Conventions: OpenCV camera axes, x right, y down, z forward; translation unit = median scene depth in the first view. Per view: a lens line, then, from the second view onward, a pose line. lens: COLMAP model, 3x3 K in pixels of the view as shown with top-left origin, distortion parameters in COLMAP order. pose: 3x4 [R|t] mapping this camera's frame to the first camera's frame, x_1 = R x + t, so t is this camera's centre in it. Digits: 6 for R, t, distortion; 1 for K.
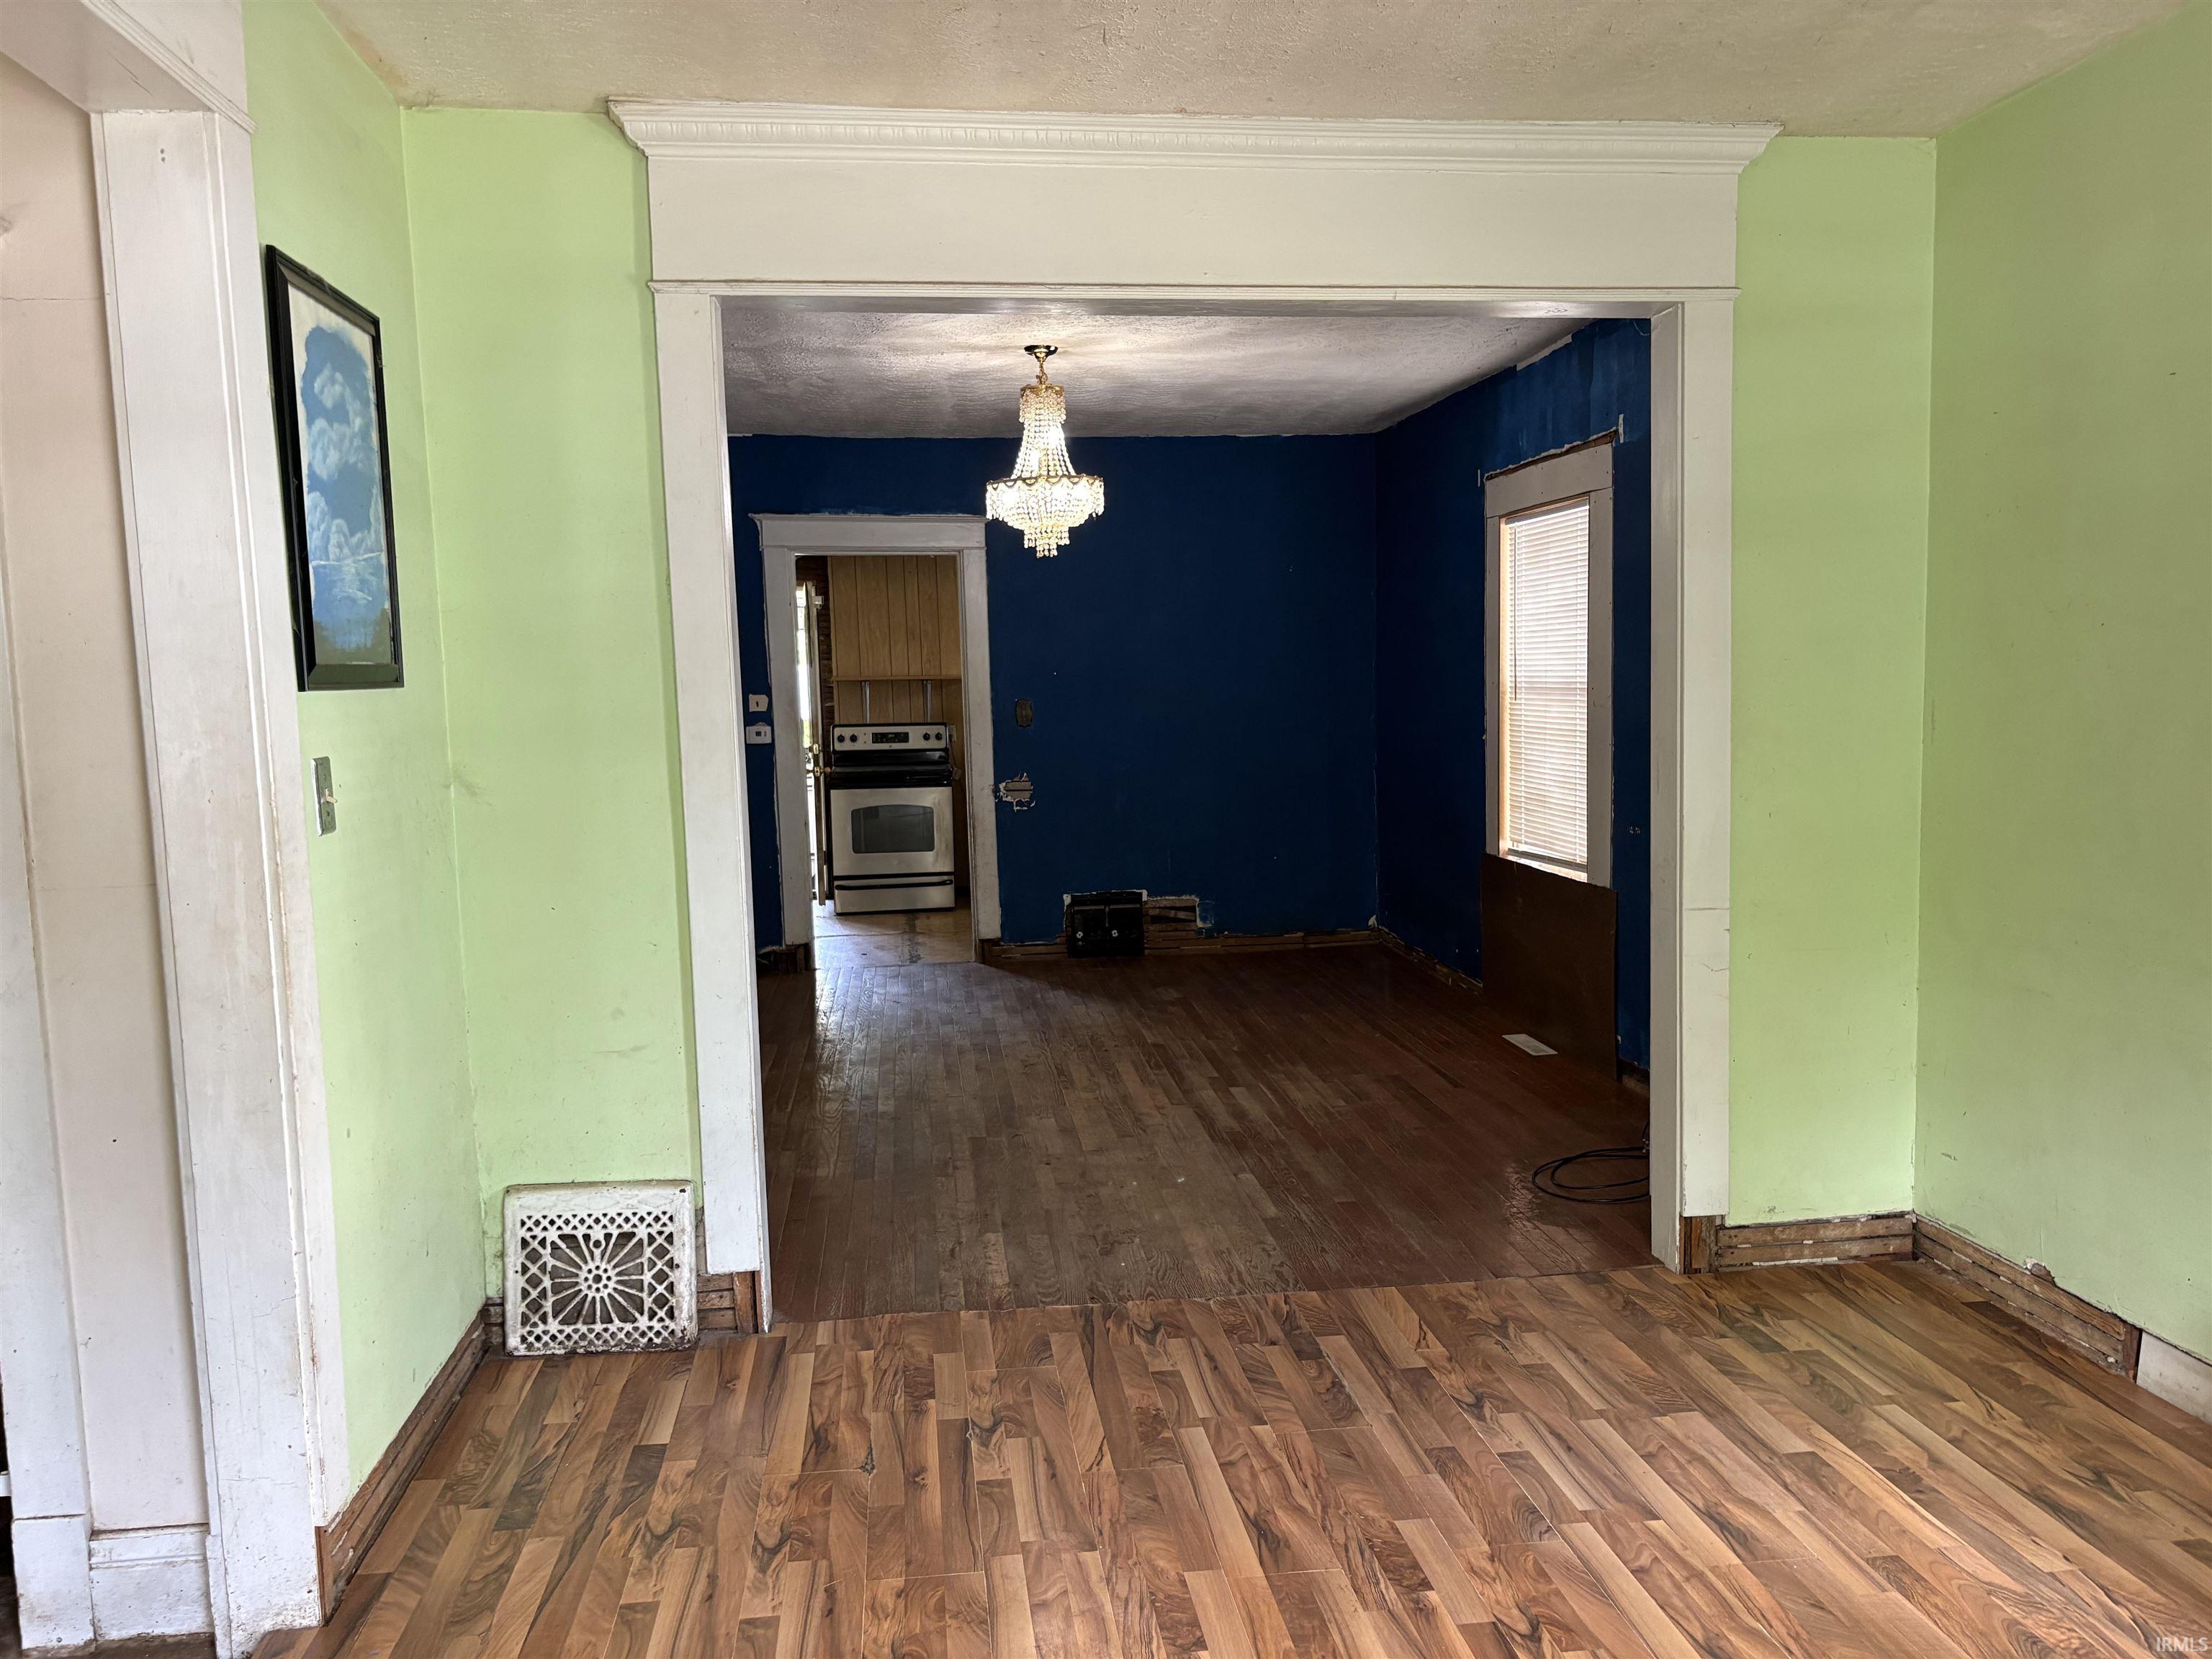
lens RADIAL K [[1677.1, 0, 1106.0], [0, 1677.1, 829.5], [0, 0, 1]] dist [-0.000524, -0.002328]
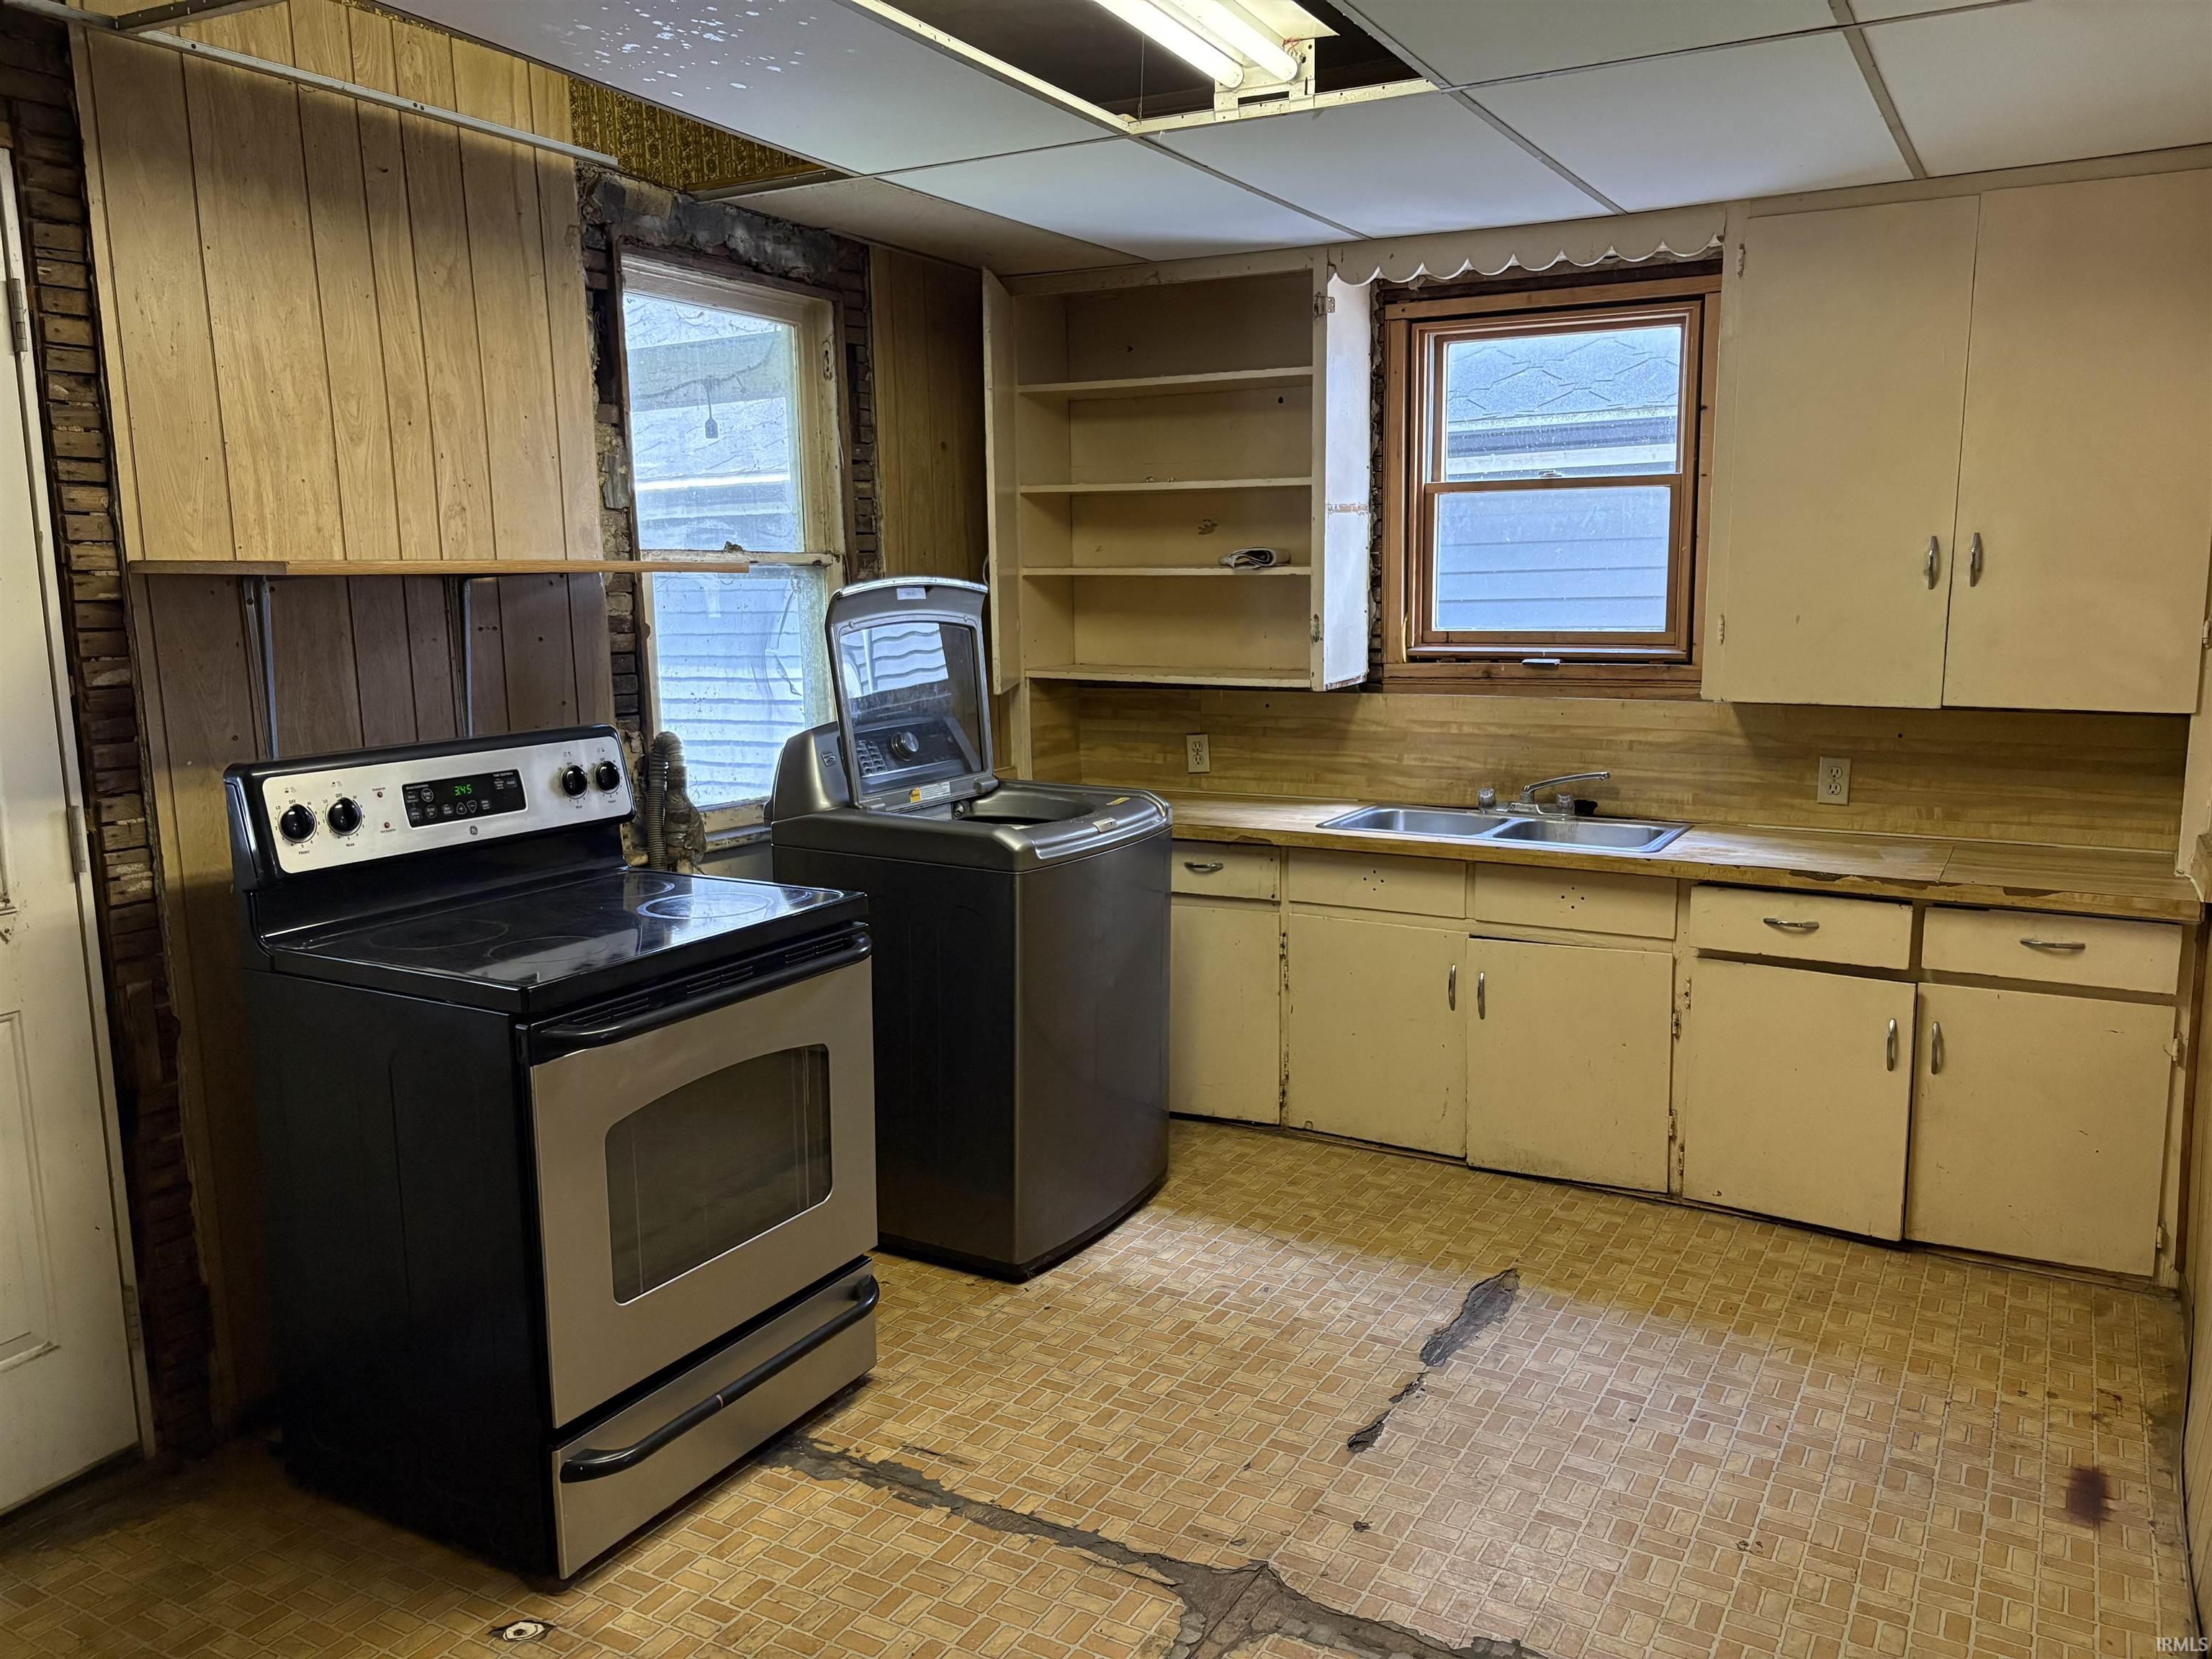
lens RADIAL K [[1677.1, 0, 1106.0], [0, 1677.1, 829.5], [0, 0, 1]] dist [-0.000524, -0.002328]
pose [[0.600203, -0.116883, 0.791261, -0.276007], [0.078067, 0.993103, 0.087481, -0.064813], [-0.796029, 0.009265, 0.605188, 0.760588]]
